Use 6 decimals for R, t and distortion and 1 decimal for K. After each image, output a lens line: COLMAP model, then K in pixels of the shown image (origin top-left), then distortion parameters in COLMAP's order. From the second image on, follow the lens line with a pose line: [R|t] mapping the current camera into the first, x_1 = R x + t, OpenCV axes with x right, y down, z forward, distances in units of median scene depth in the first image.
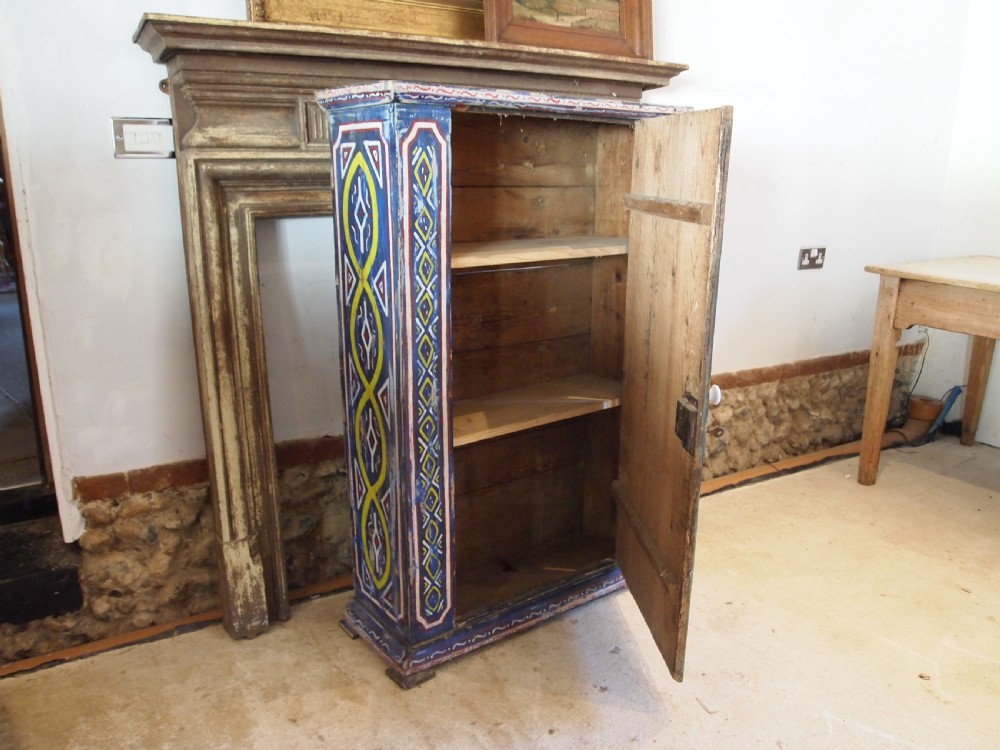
lens RADIAL K [[795.3, 0, 503.2], [0, 795.3, 378.6], [0, 0, 1]] dist [-0.055985, 0.006699]
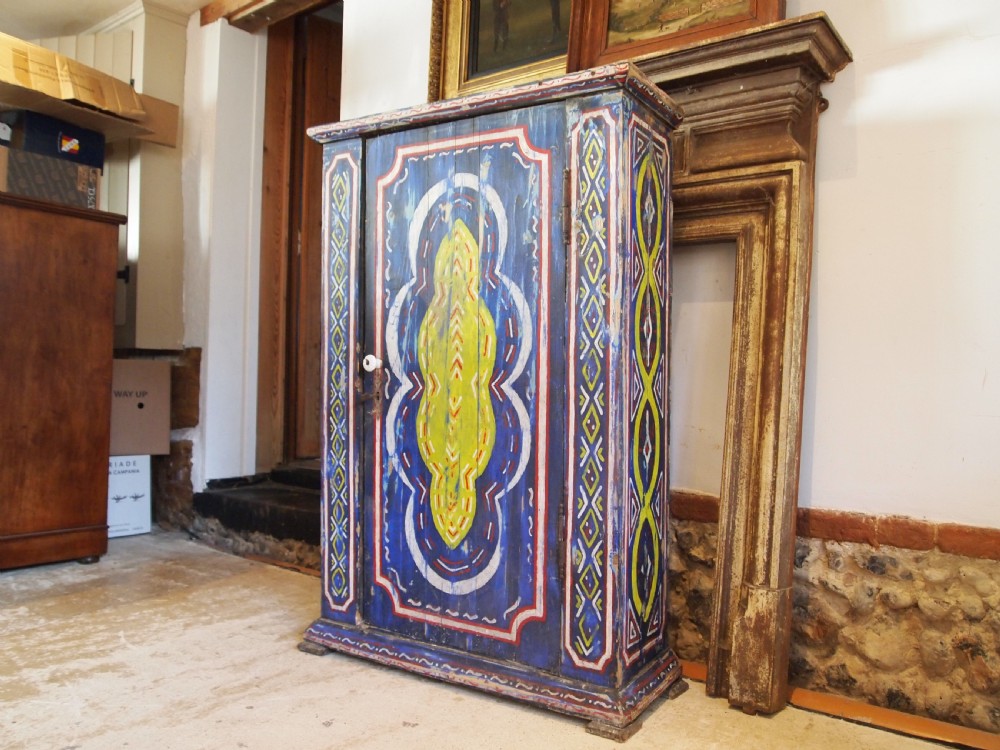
lens RADIAL K [[795.3, 0, 503.2], [0, 795.3, 378.6], [0, 0, 1]] dist [-0.055985, 0.006699]
pose [[0.348112, -0.008337, -0.937416, 0.950647], [-0.257746, 0.960571, -0.104258, 0.068558], [0.901324, 0.277908, 0.332237, 0.743196]]
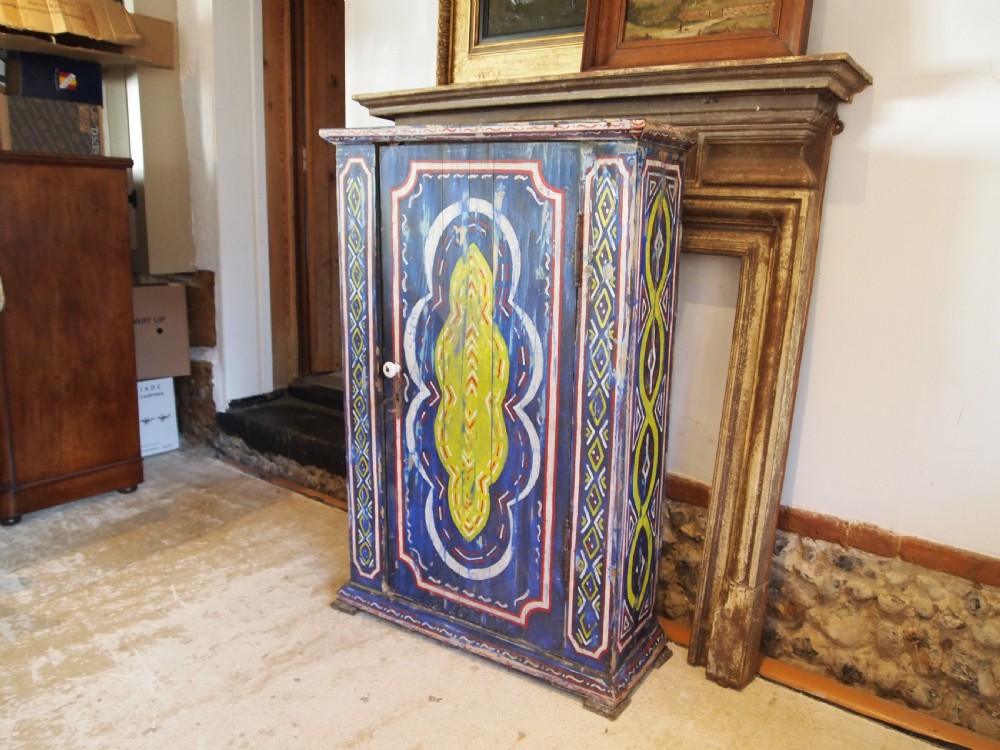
lens RADIAL K [[795.3, 0, 503.2], [0, 795.3, 378.6], [0, 0, 1]] dist [-0.055985, 0.006699]
pose [[0.346180, 0.200149, -0.916570, 0.985963], [-0.263323, 0.958435, 0.109836, -0.153066], [0.900456, 0.203331, 0.384495, 0.650324]]
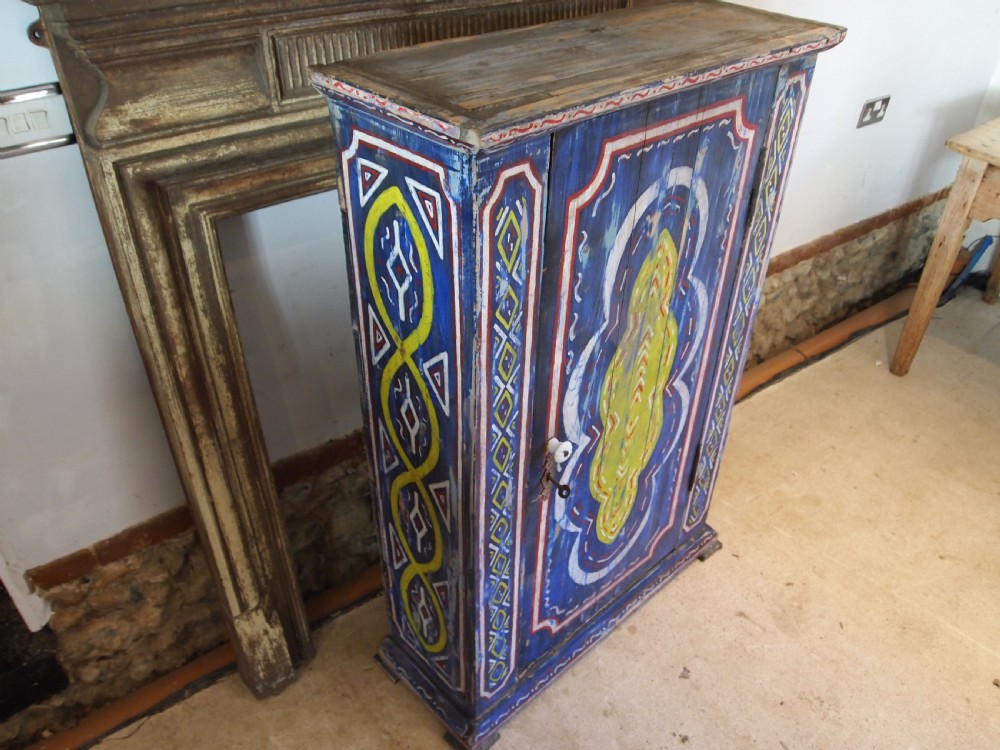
lens RADIAL K [[795.3, 0, 503.2], [0, 795.3, 378.6], [0, 0, 1]] dist [-0.055985, 0.006699]
pose [[0.993974, -0.052159, 0.096413, -0.143143], [0.013571, 0.931327, 0.363930, -0.321705], [-0.108774, -0.360428, 0.926423, 0.303954]]
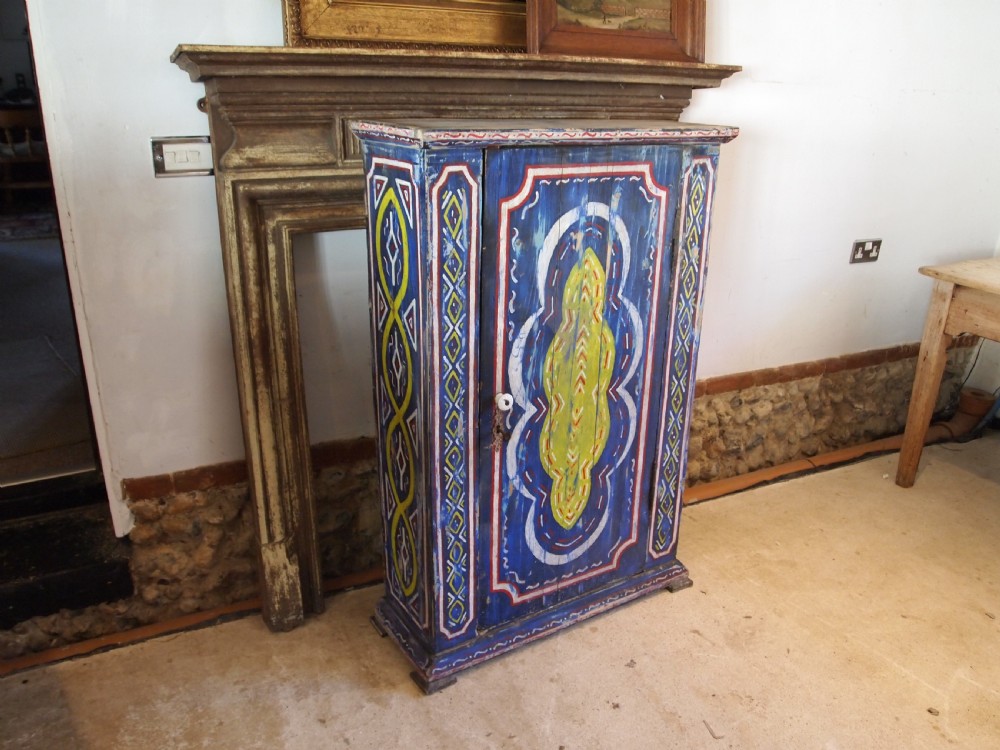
lens RADIAL K [[795.3, 0, 503.2], [0, 795.3, 378.6], [0, 0, 1]] dist [-0.055985, 0.006699]
pose [[0.997018, 0.038109, -0.067097, 0.030618], [-0.031374, 0.994621, 0.098712, -0.129322], [0.070498, -0.096312, 0.992851, -0.006112]]
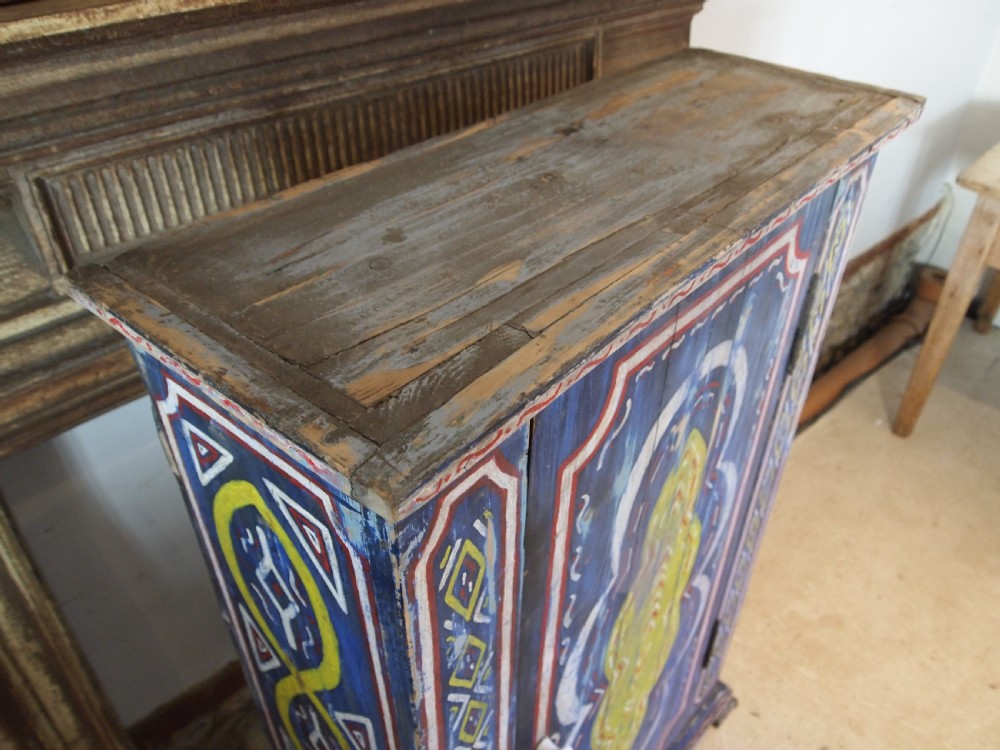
lens RADIAL K [[788.0, 0, 504.5], [0, 788.0, 378.8], [0, 0, 1]] dist [-0.049520, 0.000029]
pose [[0.977702, -0.125320, 0.168501, -0.108424], [0.052731, 0.923210, 0.380662, -0.391183], [-0.203267, -0.363288, 0.909233, 0.590023]]
